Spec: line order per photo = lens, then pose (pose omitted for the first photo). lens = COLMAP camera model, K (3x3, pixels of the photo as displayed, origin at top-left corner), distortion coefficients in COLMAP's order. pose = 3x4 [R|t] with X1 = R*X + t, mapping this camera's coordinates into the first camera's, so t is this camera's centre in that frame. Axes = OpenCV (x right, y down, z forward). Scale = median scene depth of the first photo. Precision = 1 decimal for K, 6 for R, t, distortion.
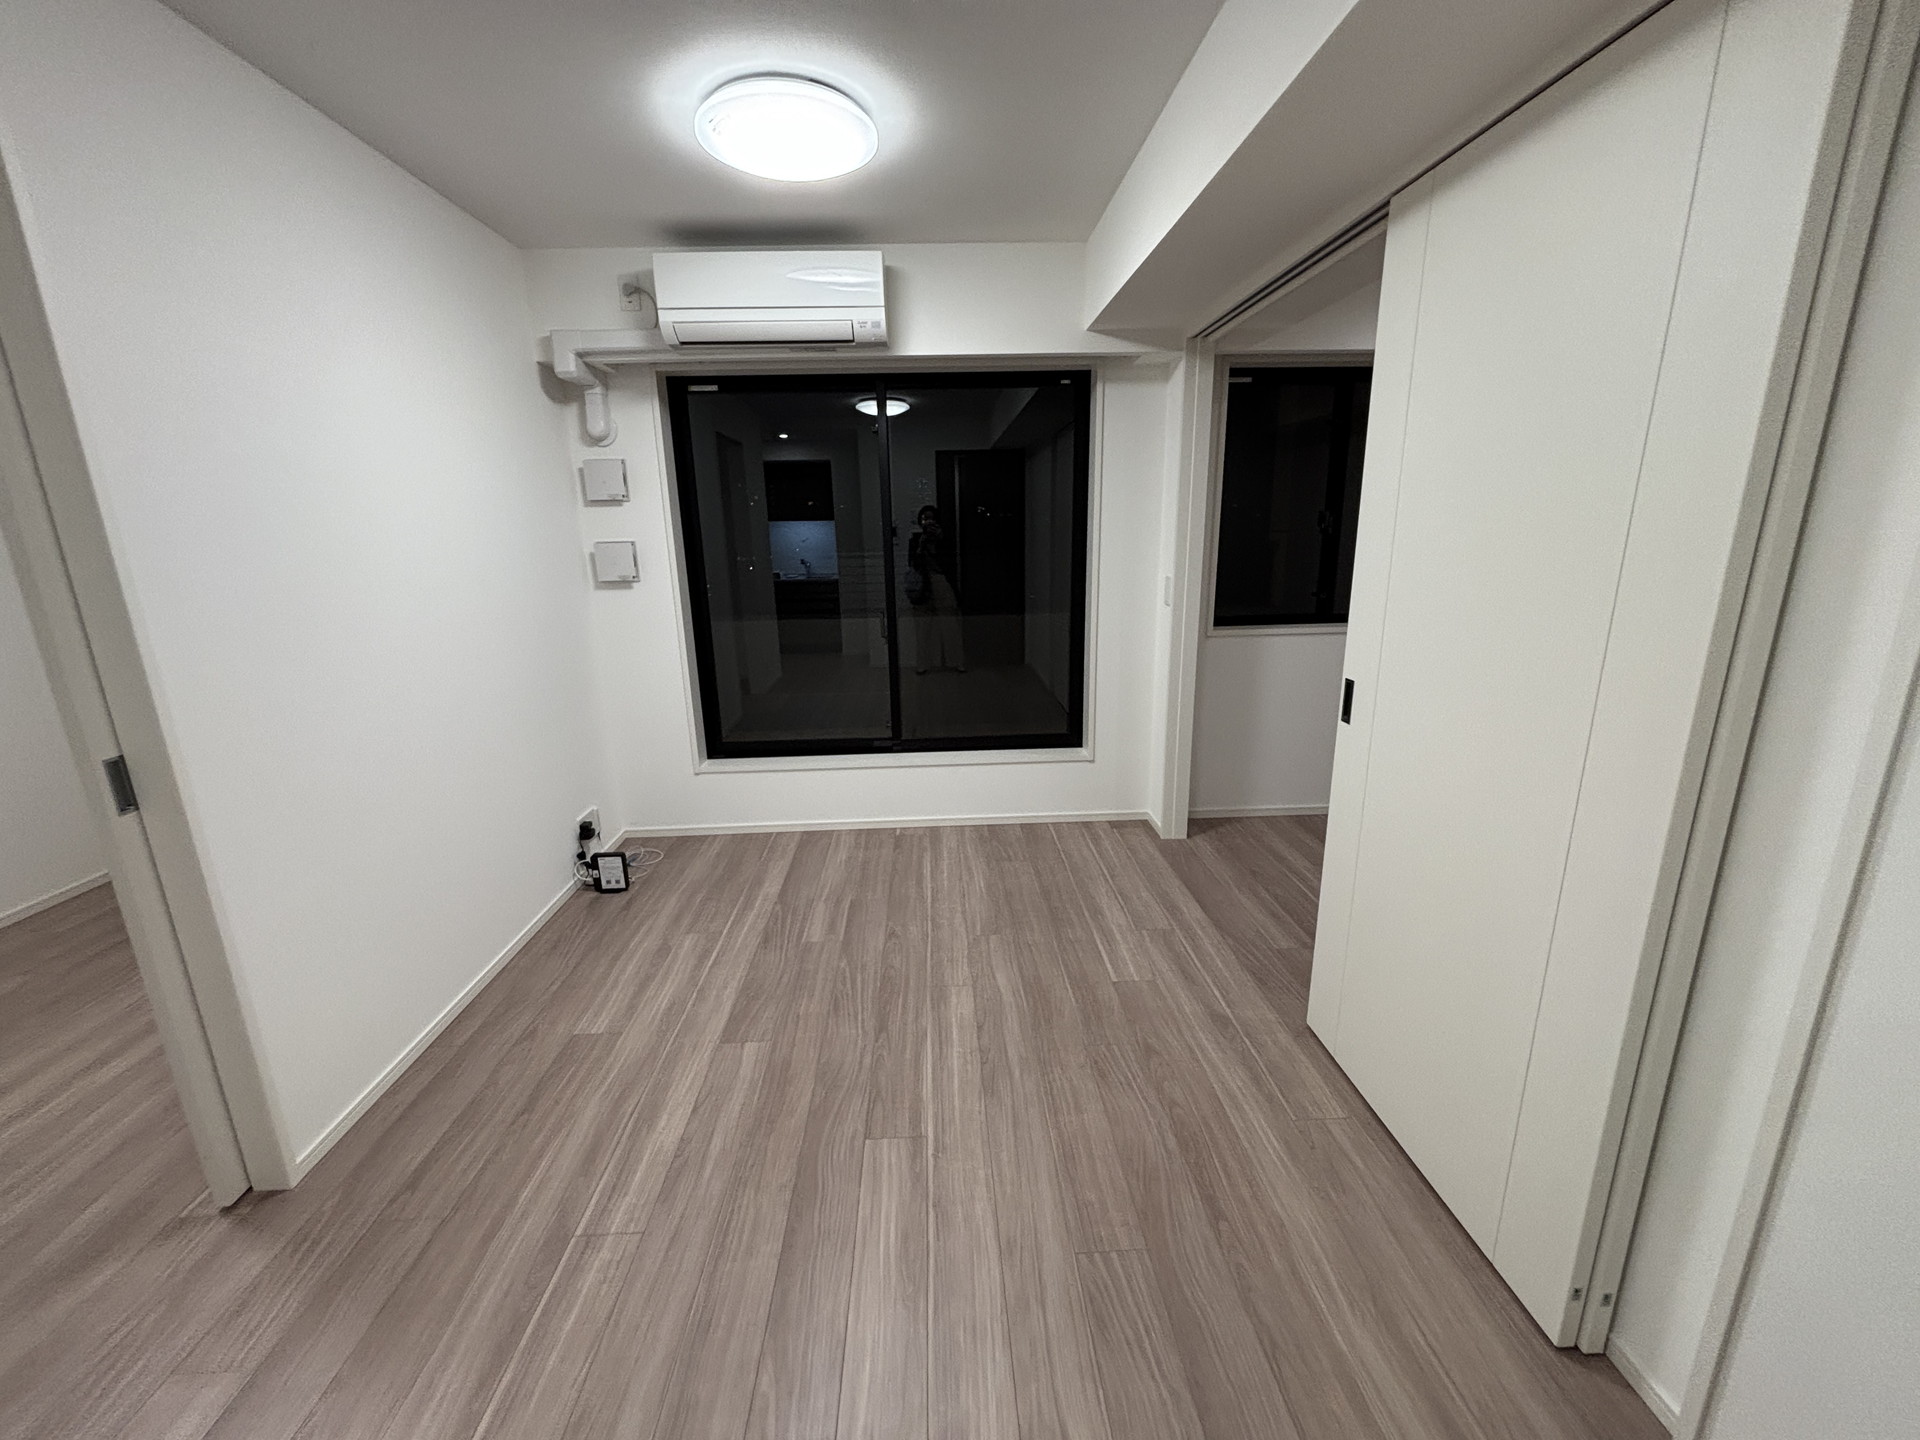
lens RADIAL K [[770.7, 0, 955.5], [0, 770.7, 714.4], [0, 0, 1]] dist [0.000285, -0.000054]
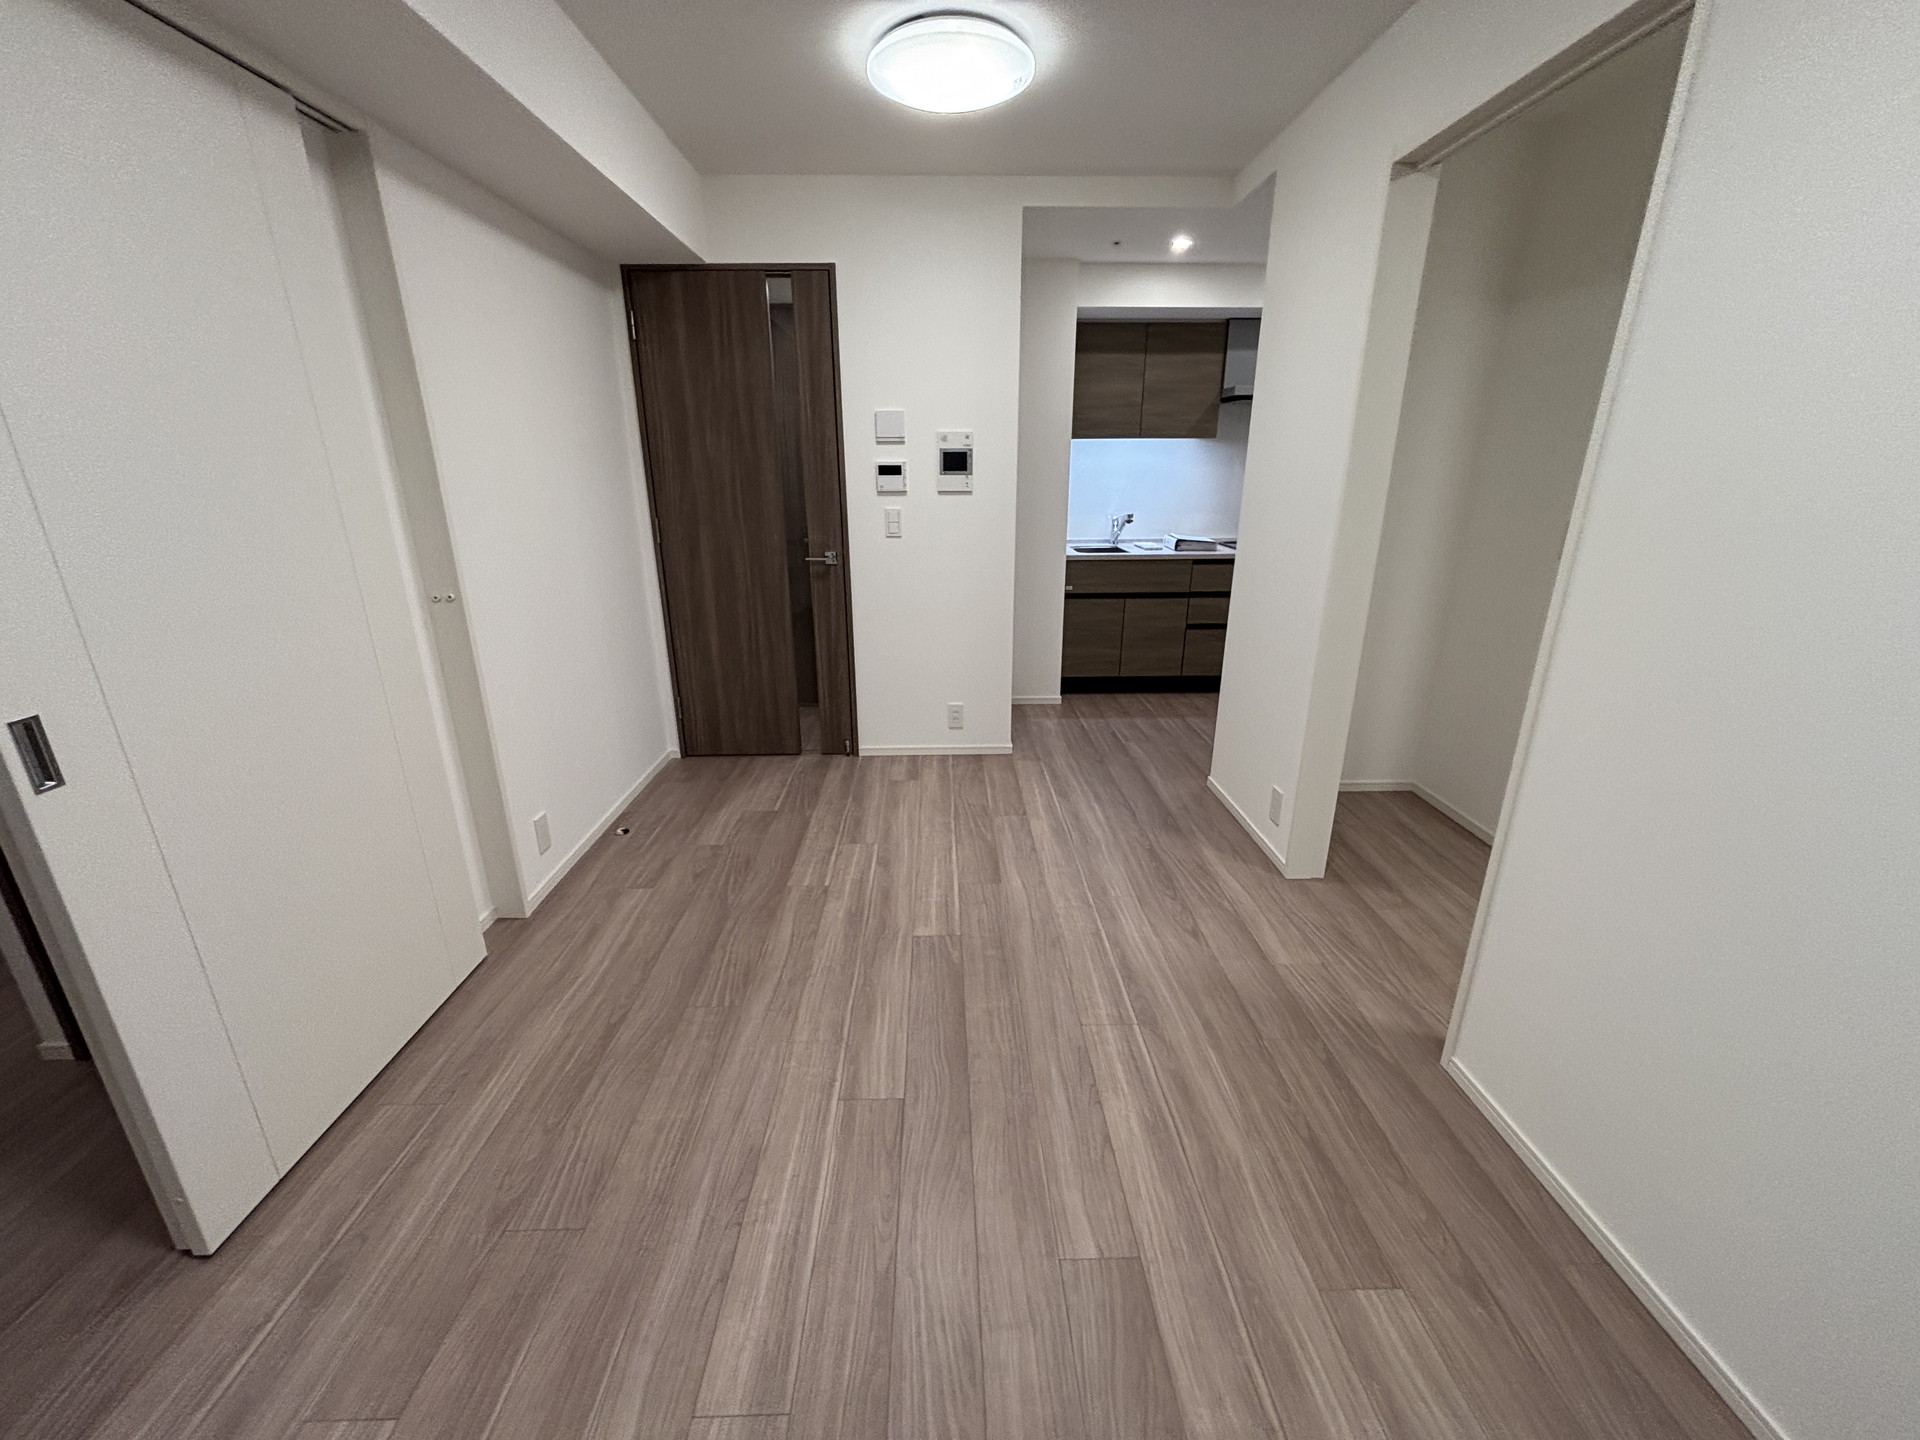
lens RADIAL K [[770.7, 0, 960.7], [0, 770.7, 719.1], [0, 0, 1]] dist [0.000285, -0.000054]
pose [[-0.999594, 0.022830, 0.017060, -0.151379], [0.028417, 0.843998, 0.535592, -0.248549], [-0.002171, 0.535860, -0.844304, 1.097445]]
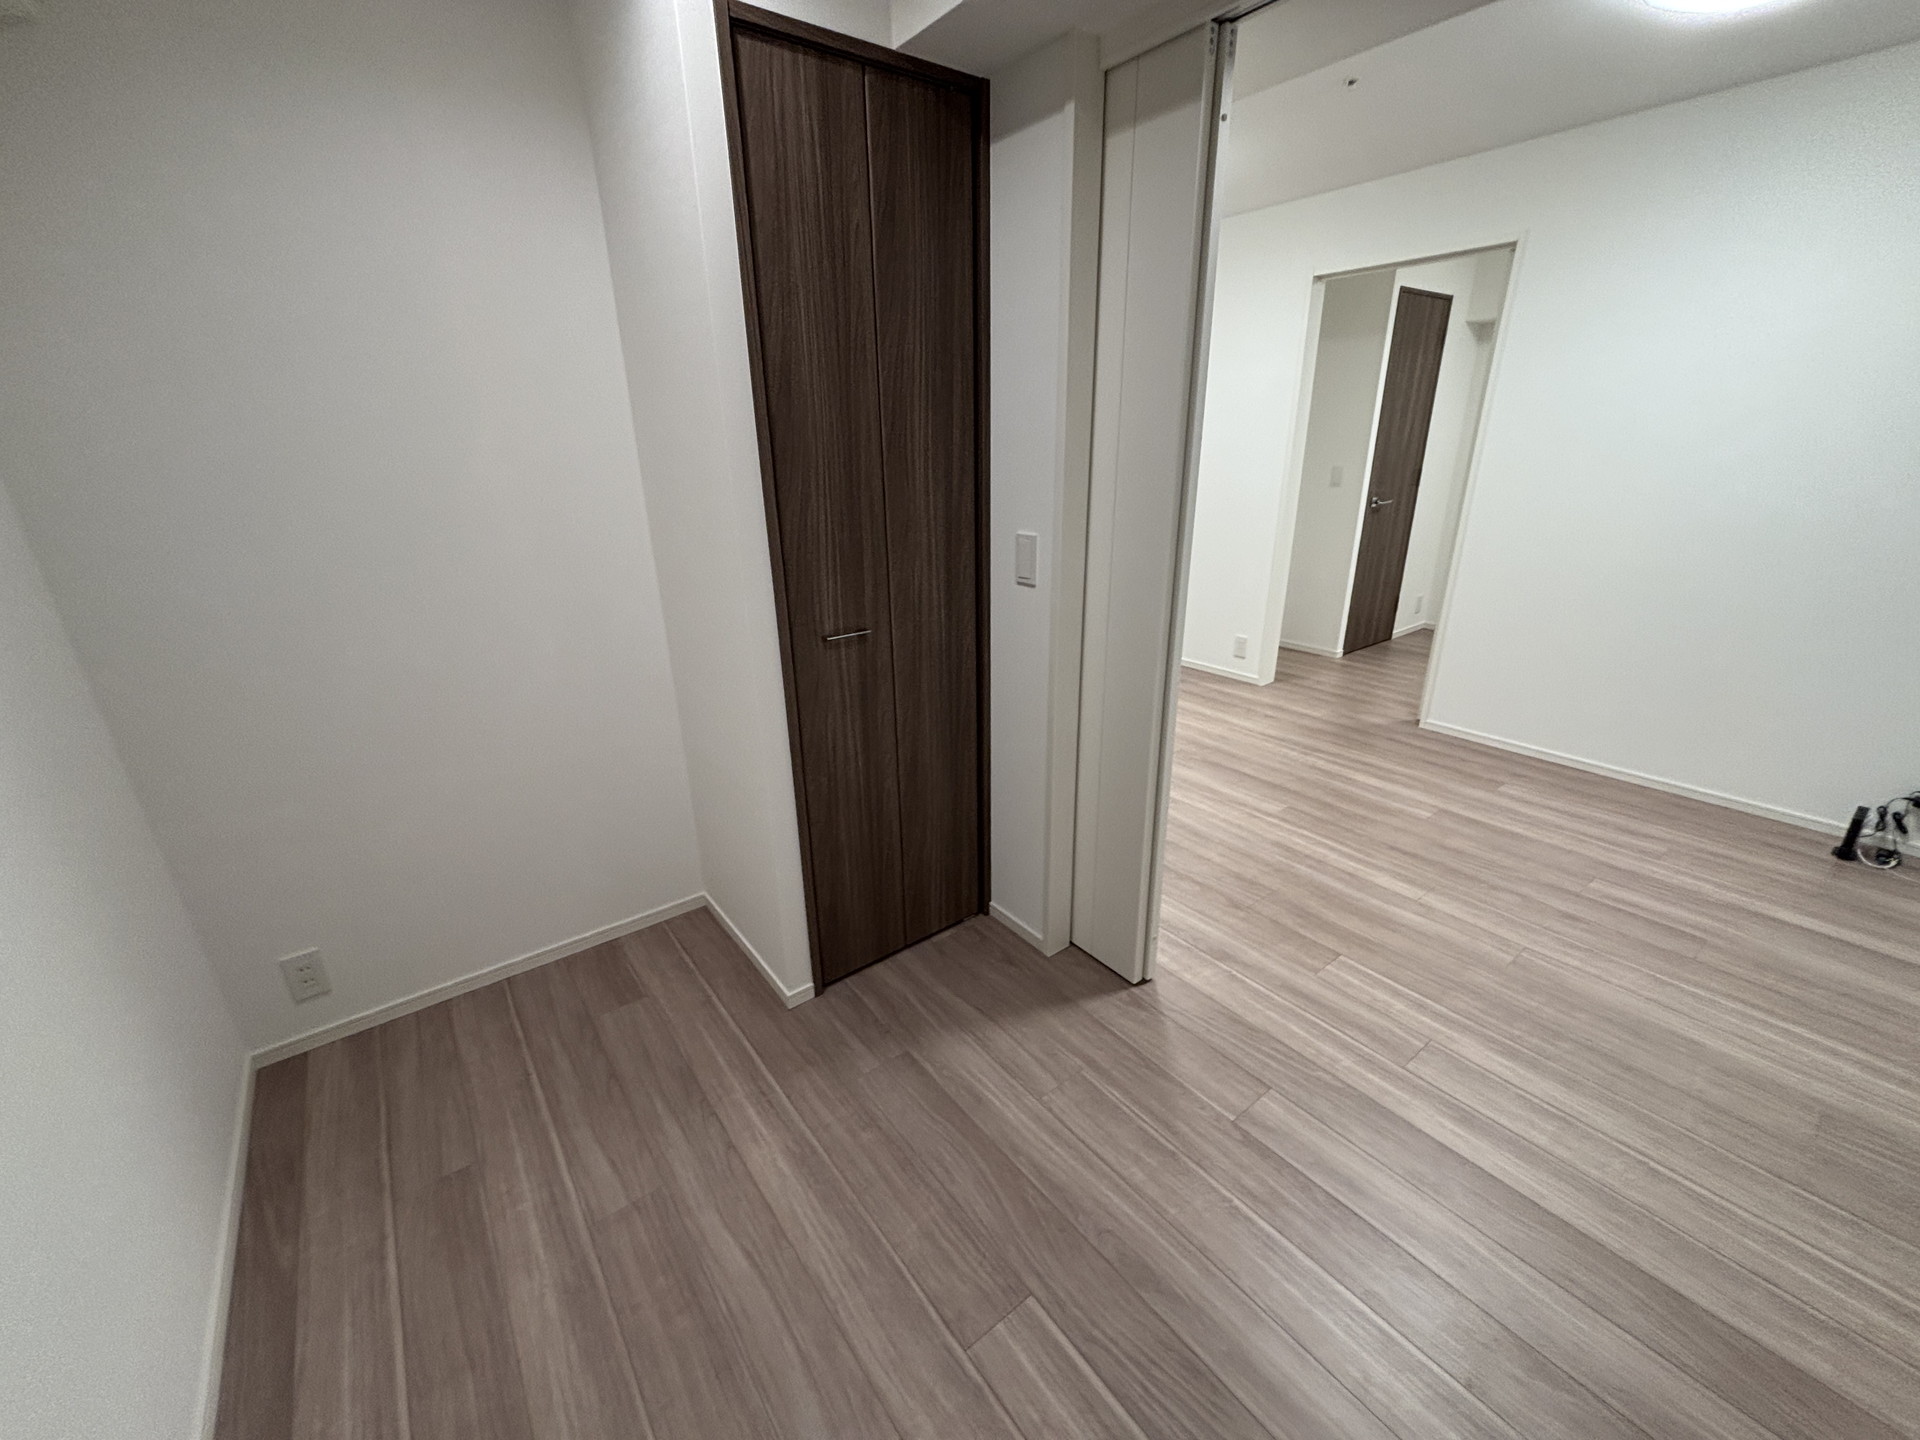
lens RADIAL K [[770.7, 0, 961.9], [0, 770.7, 717.3], [0, 0, 1]] dist [0.000285, -0.000054]
pose [[-0.814043, 0.234457, -0.531379, 0.911526], [-0.107199, 0.838532, 0.534202, -0.295976], [0.570826, 0.491827, -0.657468, 1.127160]]
